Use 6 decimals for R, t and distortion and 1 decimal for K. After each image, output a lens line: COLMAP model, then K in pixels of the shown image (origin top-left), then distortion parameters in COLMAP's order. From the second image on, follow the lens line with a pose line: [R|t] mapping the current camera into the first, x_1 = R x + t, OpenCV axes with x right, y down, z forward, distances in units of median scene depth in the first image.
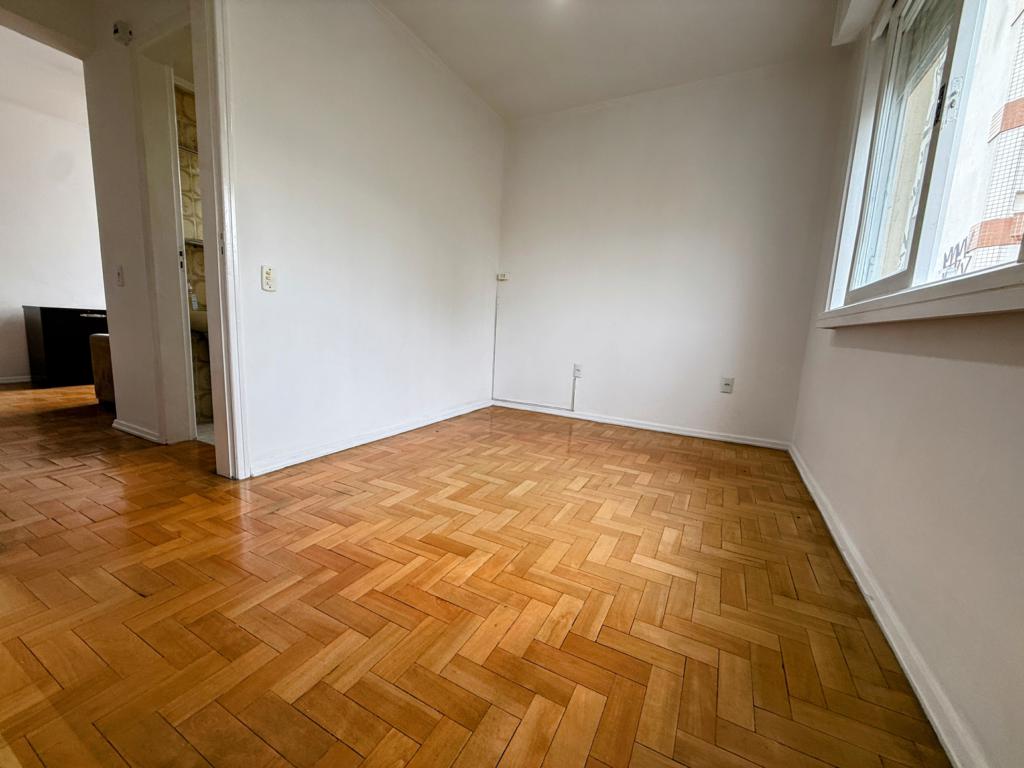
lens RADIAL K [[409.0, 0, 508.6], [0, 409.0, 386.5], [0, 0, 1]] dist [0.006034, -0.001095]
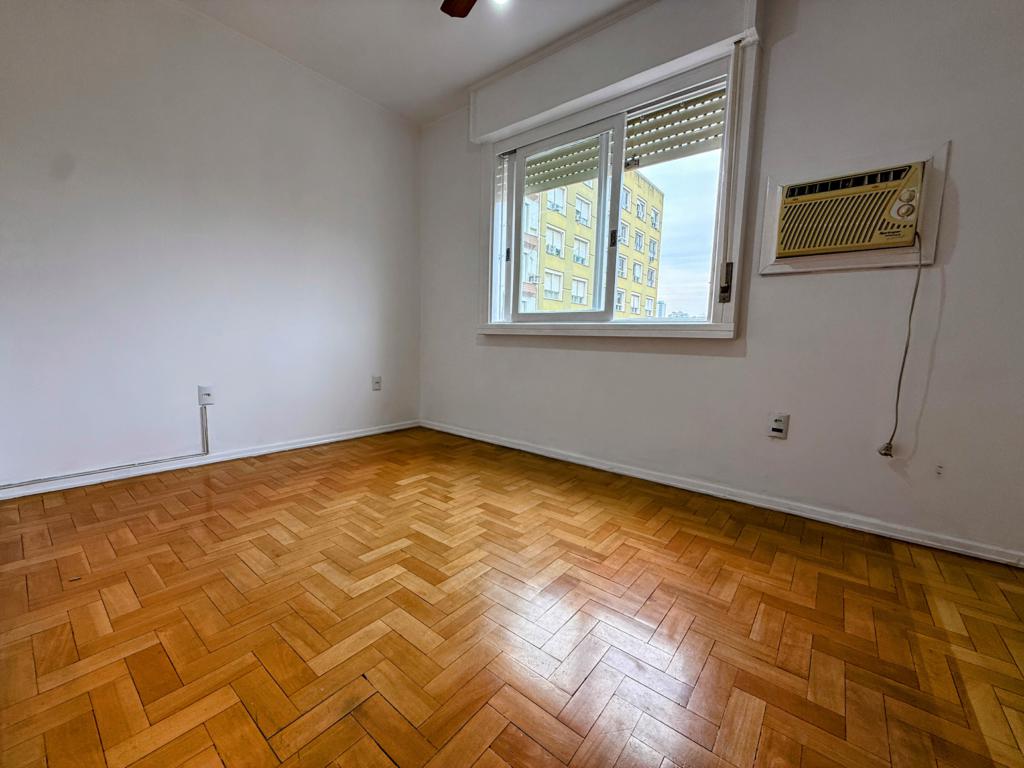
lens RADIAL K [[409.0, 0, 514.6], [0, 409.0, 383.3], [0, 0, 1]] dist [0.006034, -0.001095]
pose [[0.179271, -0.142467, 0.973430, -0.634462], [0.122230, 0.985018, 0.121652, -0.122691], [-0.976177, 0.097173, 0.193999, 0.557162]]
